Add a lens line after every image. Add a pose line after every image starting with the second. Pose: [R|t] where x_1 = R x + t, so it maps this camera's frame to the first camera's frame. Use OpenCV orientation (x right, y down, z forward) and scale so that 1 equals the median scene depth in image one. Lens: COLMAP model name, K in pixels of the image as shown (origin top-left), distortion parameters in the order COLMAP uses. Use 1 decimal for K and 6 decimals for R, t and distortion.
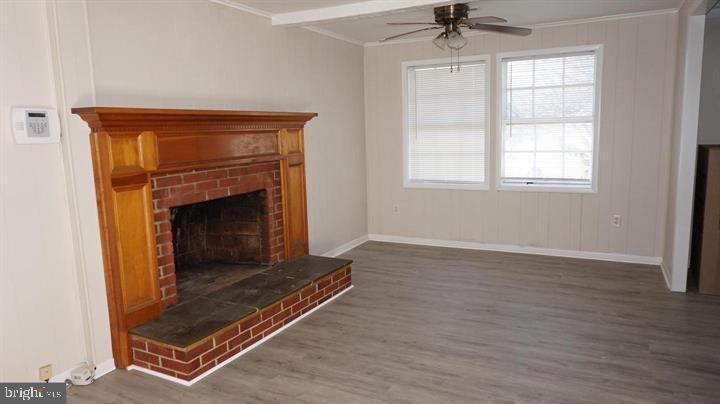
lens RADIAL K [[483.7, 0, 360.0], [0, 483.7, 202.0], [0, 0, 1]] dist [-0.026575, 0.005505]
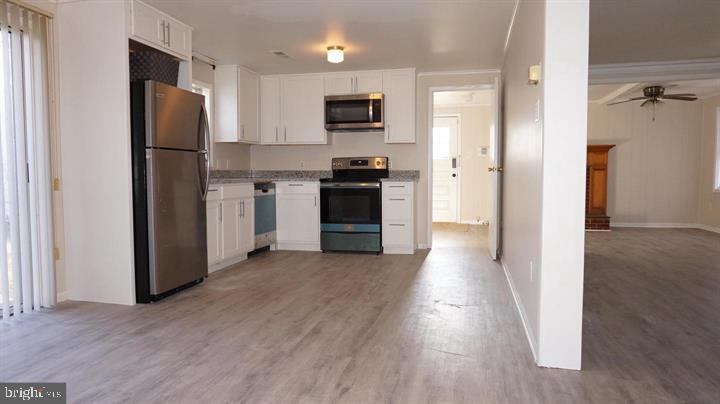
lens RADIAL K [[483.7, 0, 360.0], [0, 483.7, 202.0], [0, 0, 1]] dist [-0.026575, 0.005505]
pose [[0.268344, 0.081563, -0.959864, 1.666982], [-0.146220, 0.988313, 0.043102, 0.128250], [0.952161, 0.128785, 0.277134, -0.568586]]
